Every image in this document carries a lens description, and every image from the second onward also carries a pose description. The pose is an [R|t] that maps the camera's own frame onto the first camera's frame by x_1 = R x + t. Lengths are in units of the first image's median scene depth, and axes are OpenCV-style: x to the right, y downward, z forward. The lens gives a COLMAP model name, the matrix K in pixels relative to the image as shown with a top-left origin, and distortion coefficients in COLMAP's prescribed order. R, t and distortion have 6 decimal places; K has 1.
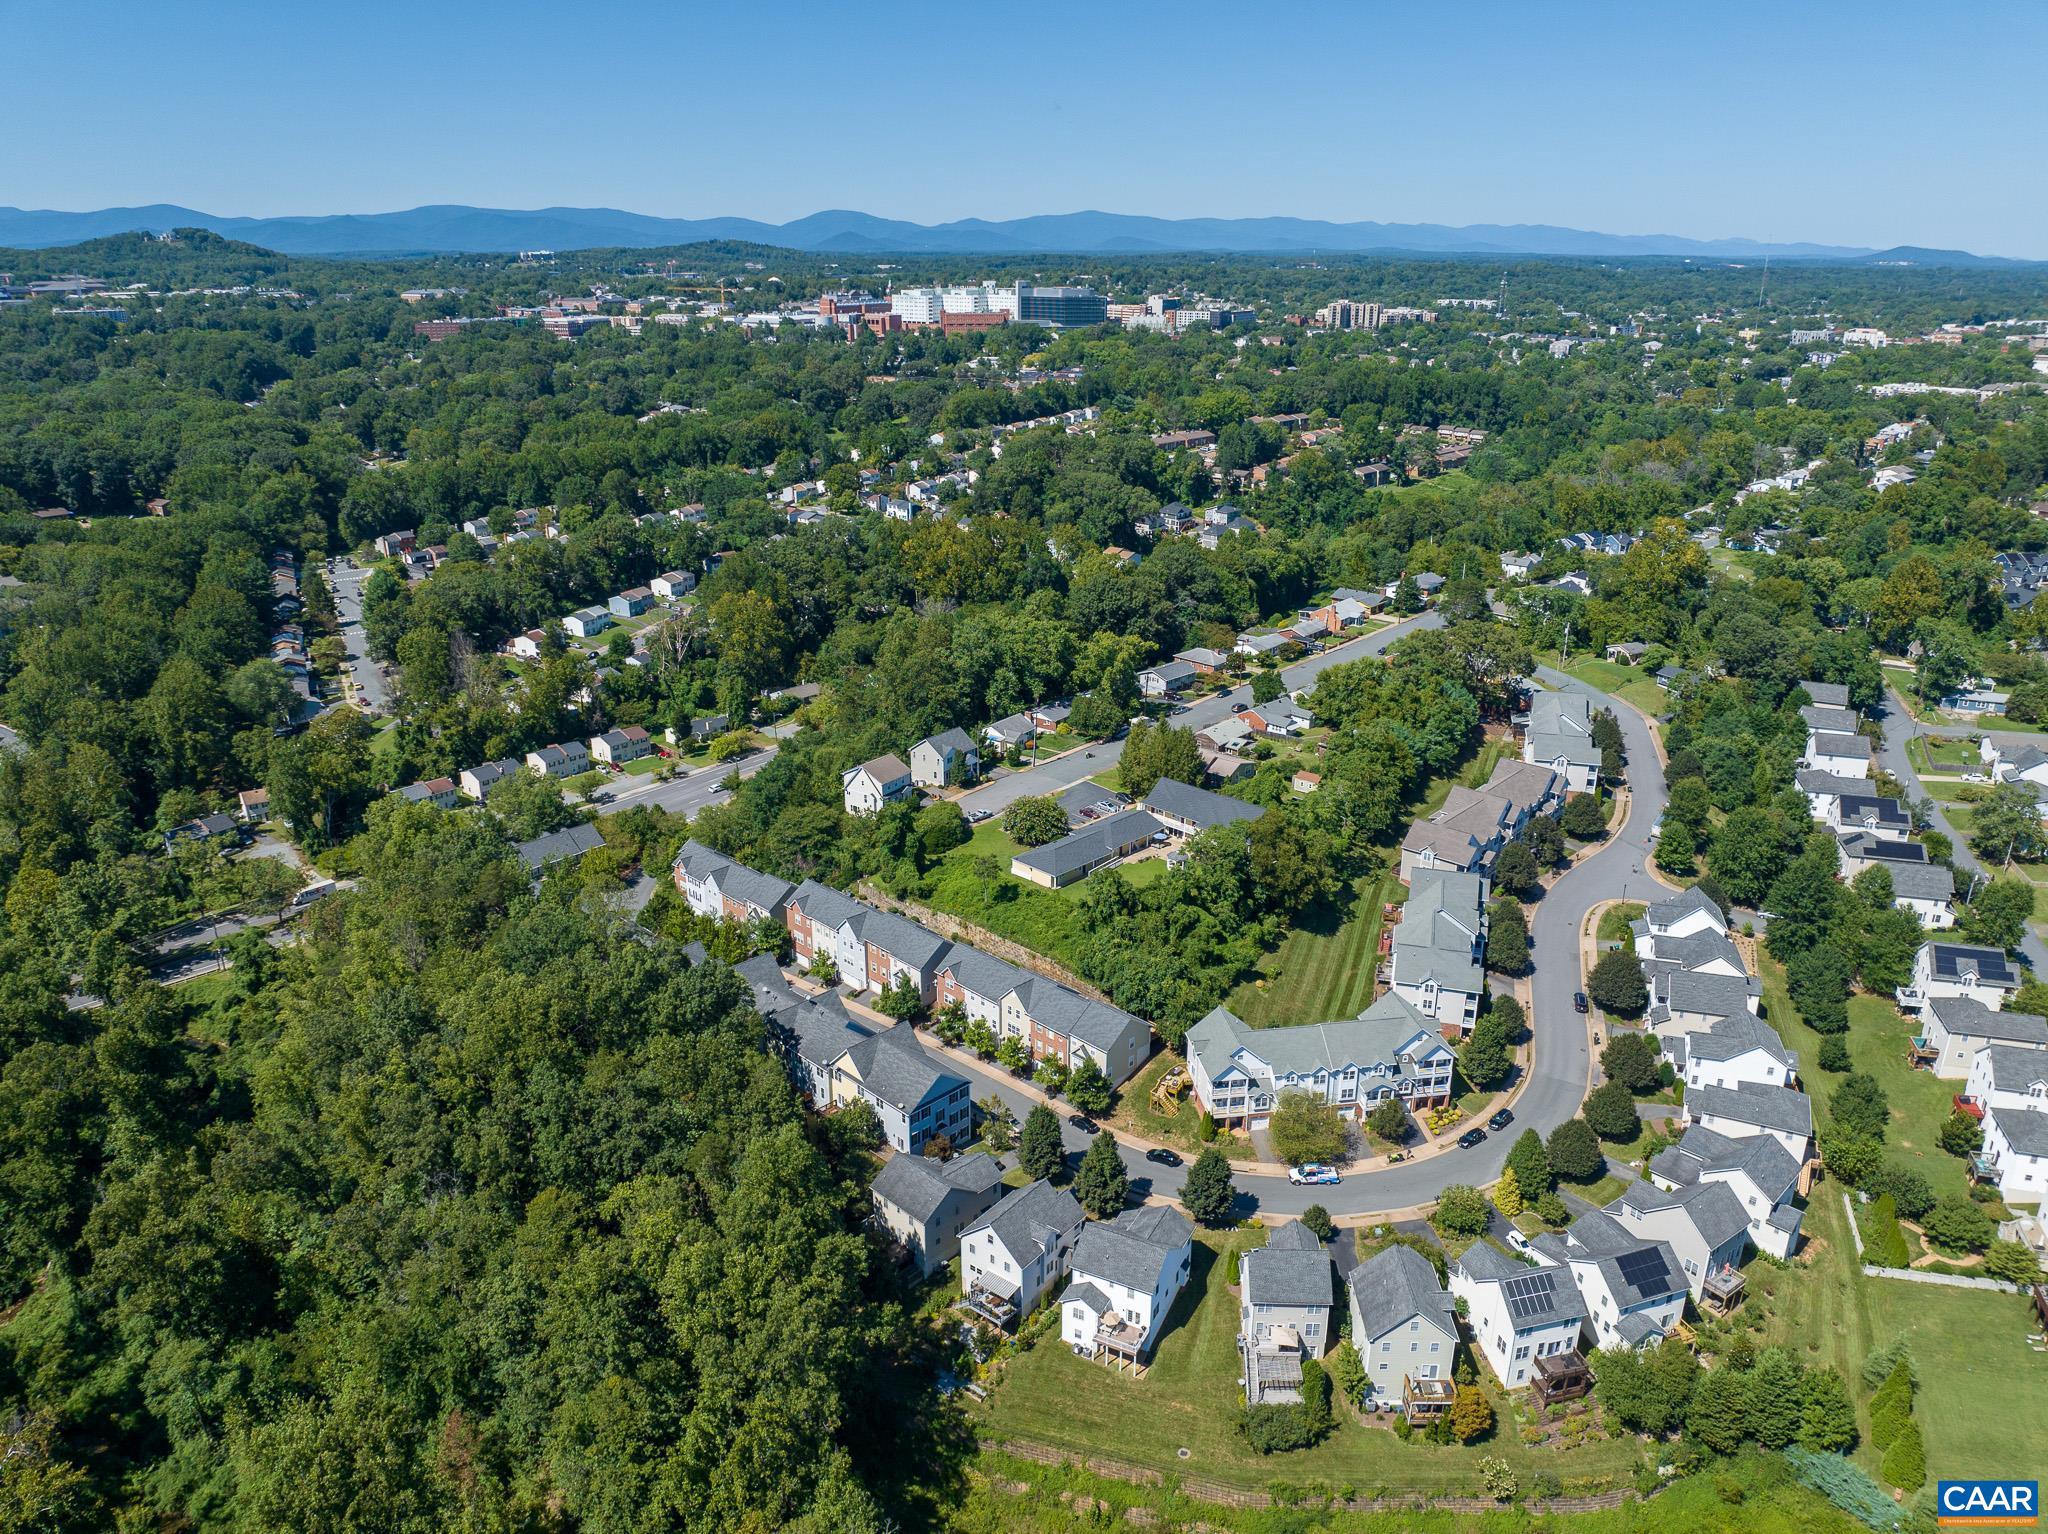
lens RADIAL K [[1439.8, 0, 1035.5], [0, 1439.8, 760.7], [0, 0, 1]] dist [-0.042478, 0.011709]
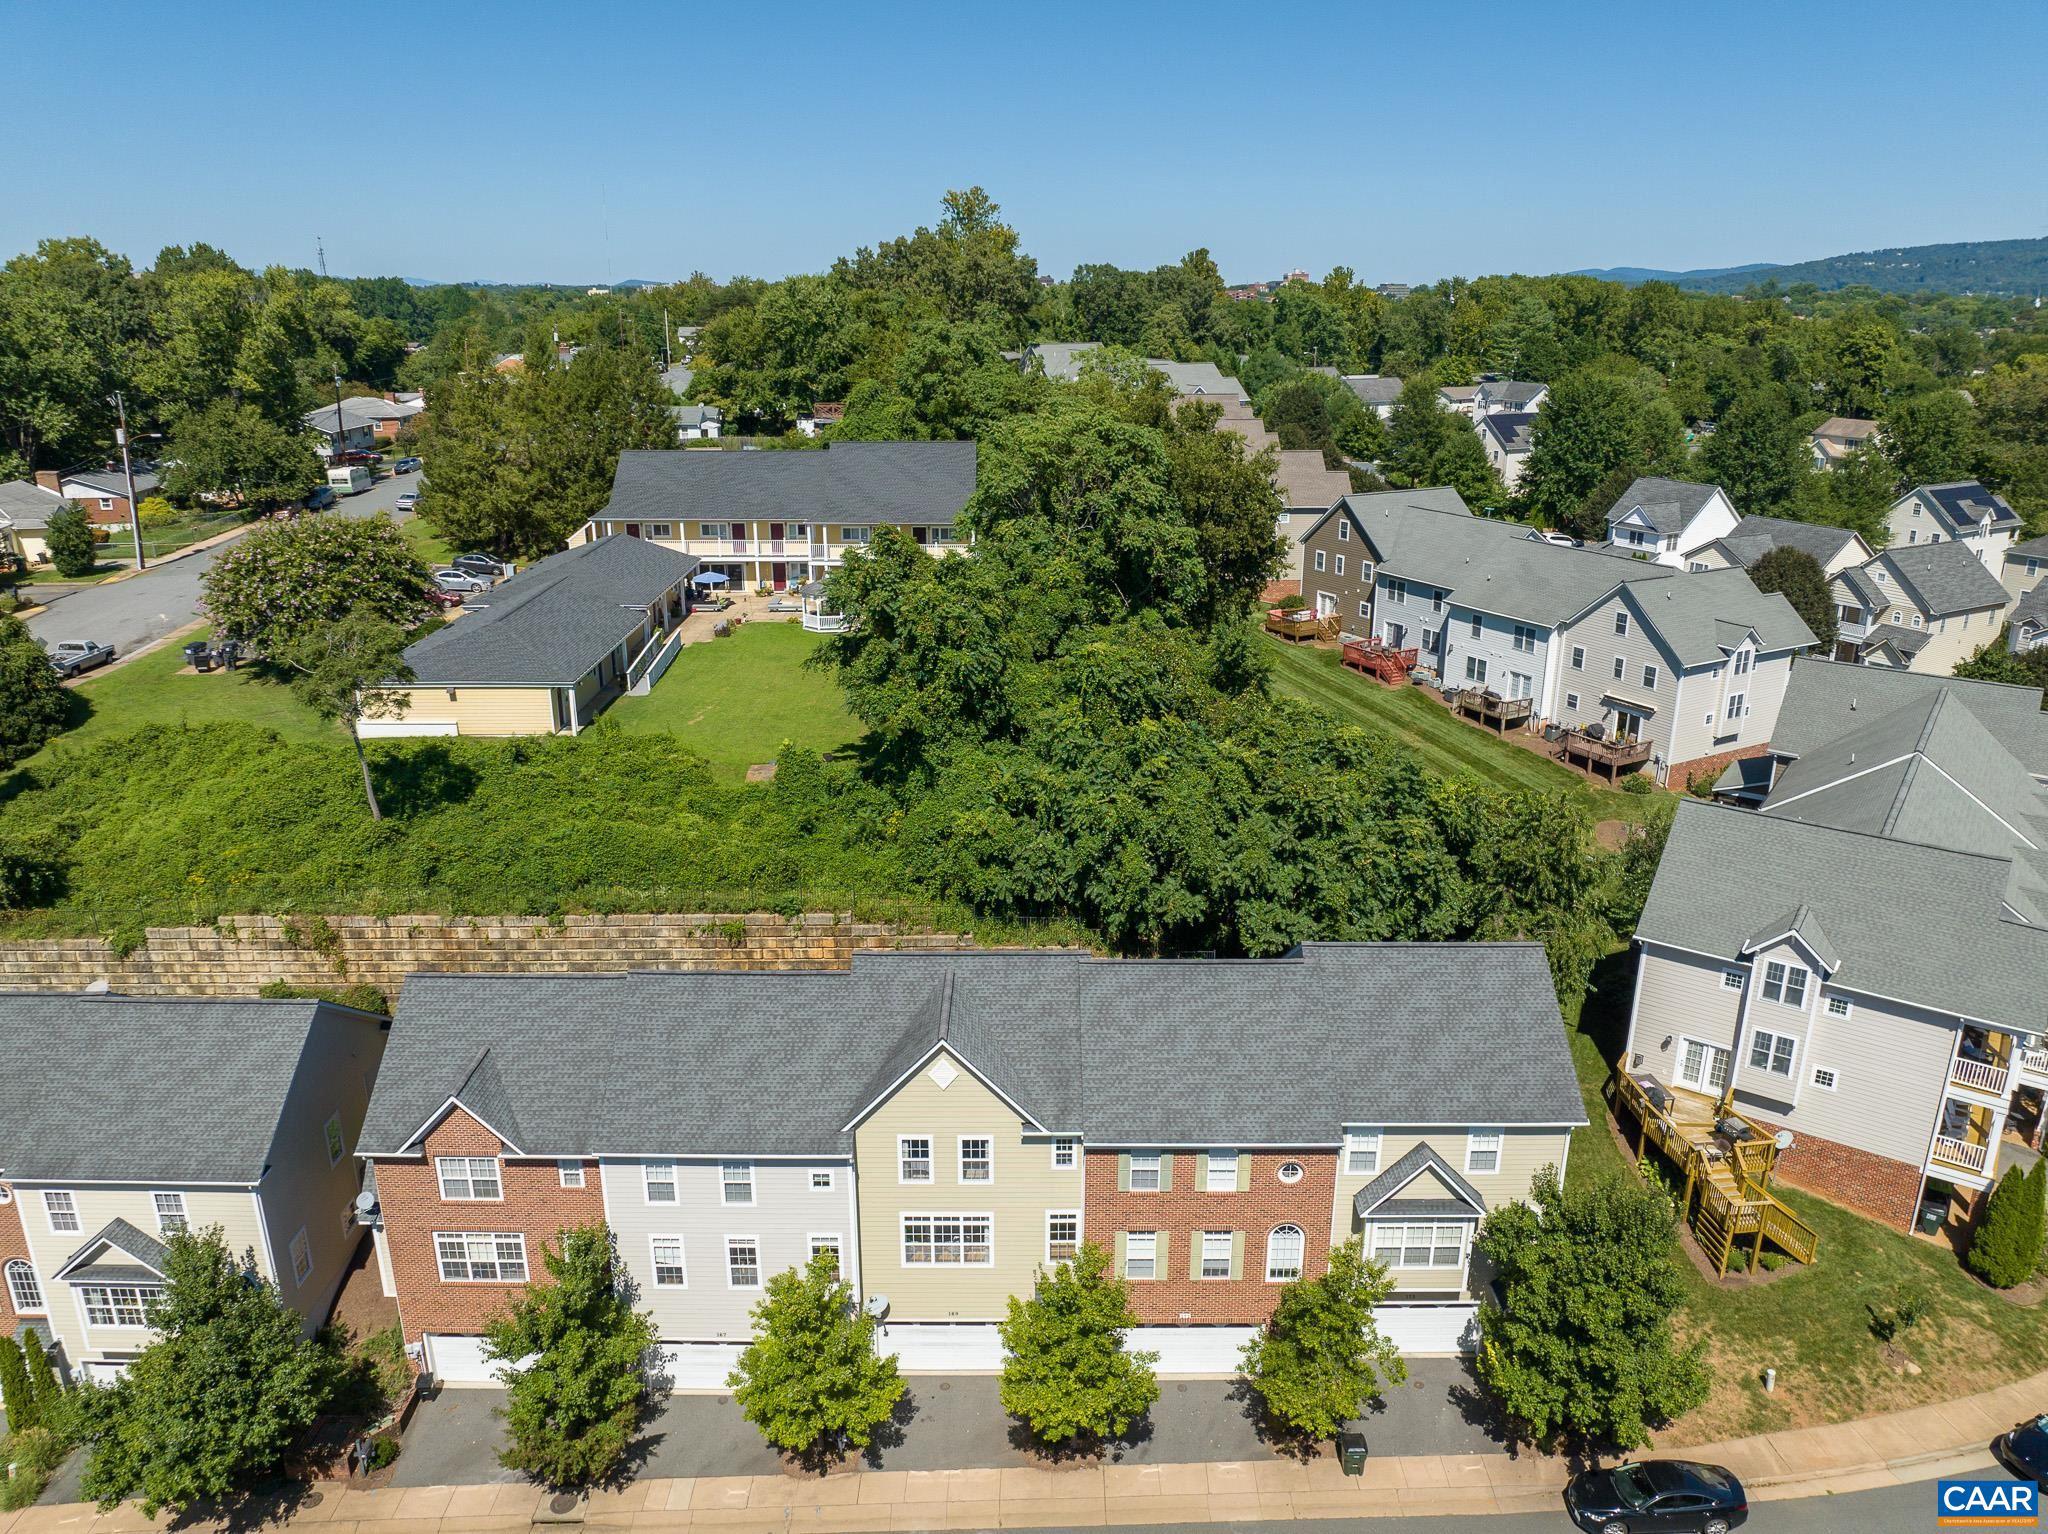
lens RADIAL K [[1439.8, 0, 1024.9], [0, 1439.8, 767.5], [0, 0, 1]] dist [-0.042478, 0.011709]
pose [[0.709221, -0.225576, 0.667923, -0.110053], [0.240513, 0.968006, 0.071538, 0.095095], [-0.662691, 0.109908, 0.740784, 0.722034]]
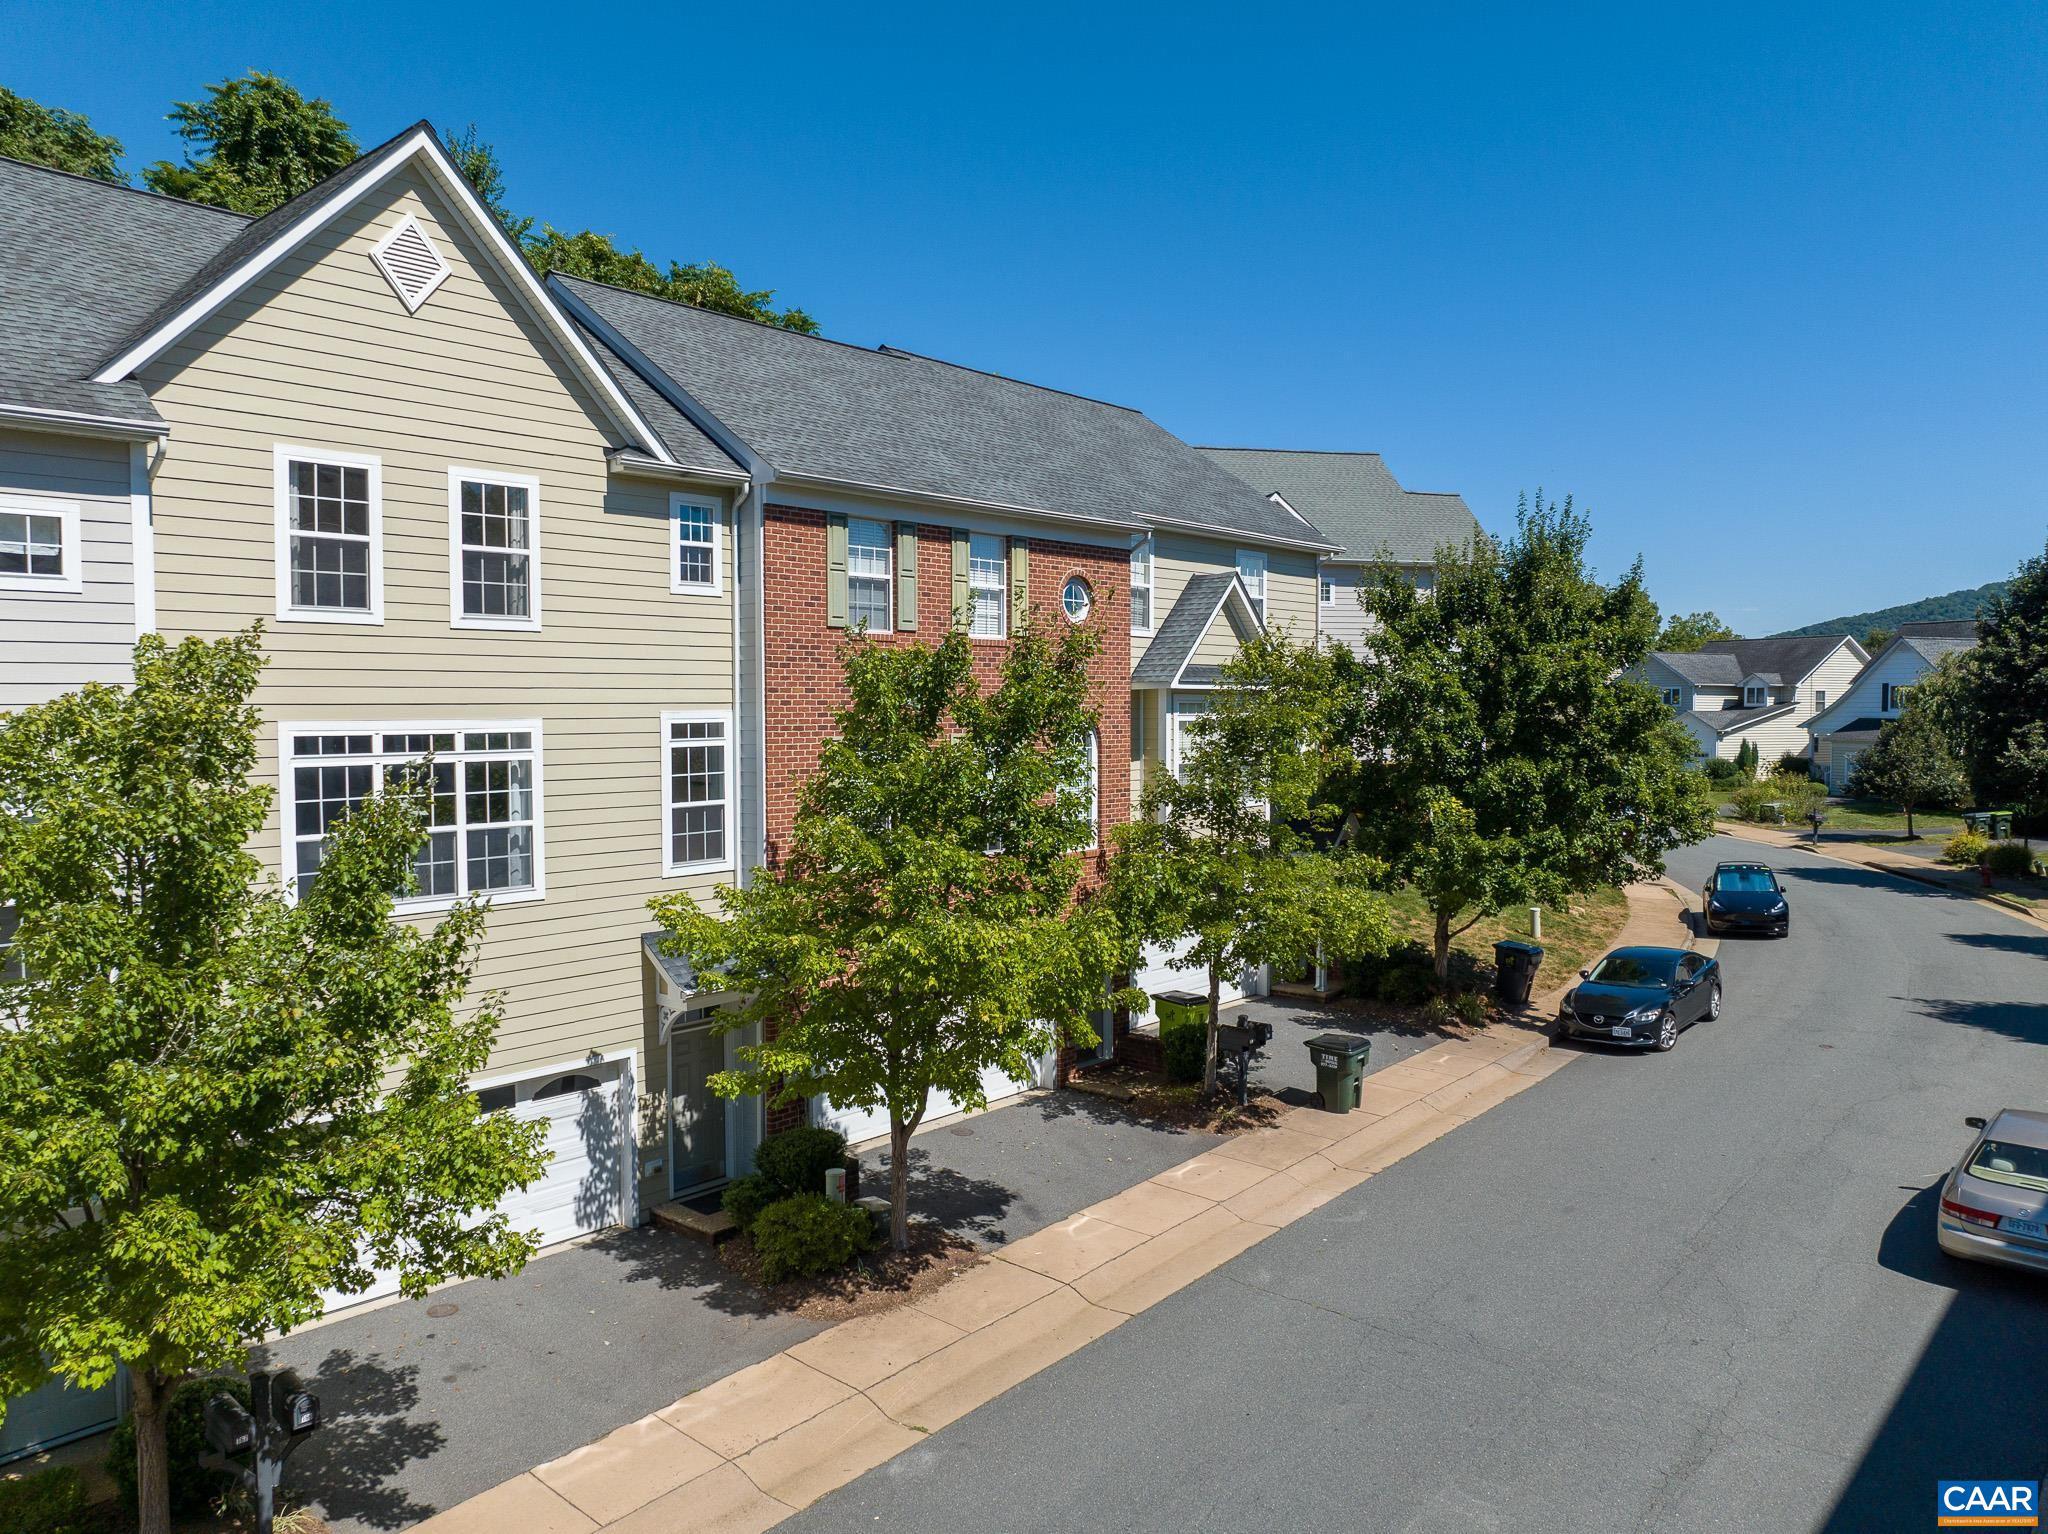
lens RADIAL K [[1439.8, 0, 1026.7], [0, 1439.8, 772.7], [0, 0, 1]] dist [-0.042478, 0.011709]
pose [[-0.063649, -0.050982, 0.996669, -0.074435], [0.339038, 0.938191, 0.069642, 0.163845], [-0.938617, 0.342341, -0.042430, 0.842196]]
